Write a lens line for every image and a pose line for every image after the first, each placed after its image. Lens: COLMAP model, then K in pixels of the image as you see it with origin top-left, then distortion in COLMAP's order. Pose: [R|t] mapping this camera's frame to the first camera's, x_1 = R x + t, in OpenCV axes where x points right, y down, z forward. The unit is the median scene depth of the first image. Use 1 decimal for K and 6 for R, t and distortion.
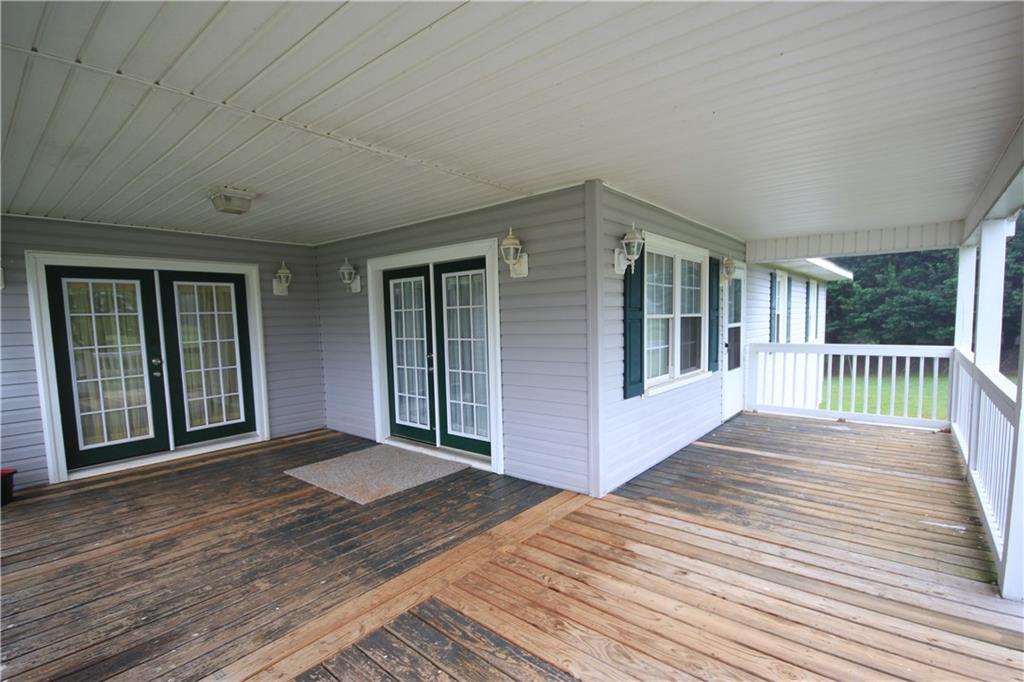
lens RADIAL K [[476.0, 0, 510.5], [0, 476.0, 358.1], [0, 0, 1]] dist [0.006422, -0.007121]
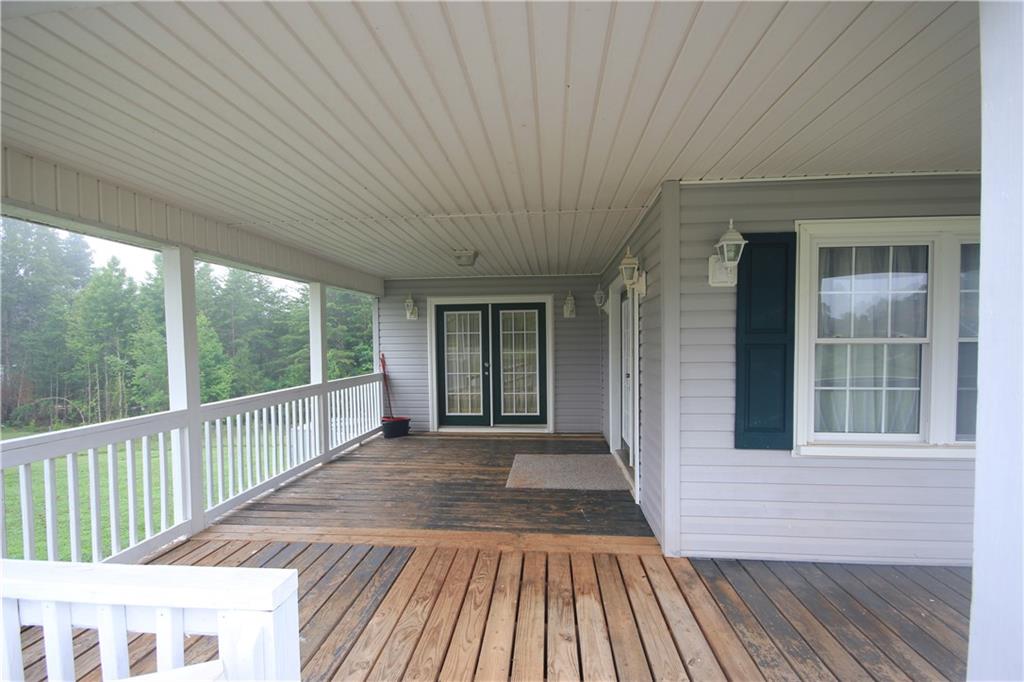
lens RADIAL K [[476.0, 0, 510.5], [0, 476.0, 358.1], [0, 0, 1]] dist [0.006422, -0.007121]
pose [[0.567904, 0.047865, -0.821702, 0.700619], [-0.076430, 0.997061, 0.005256, -0.036618], [0.819538, 0.059818, 0.569894, 0.279511]]
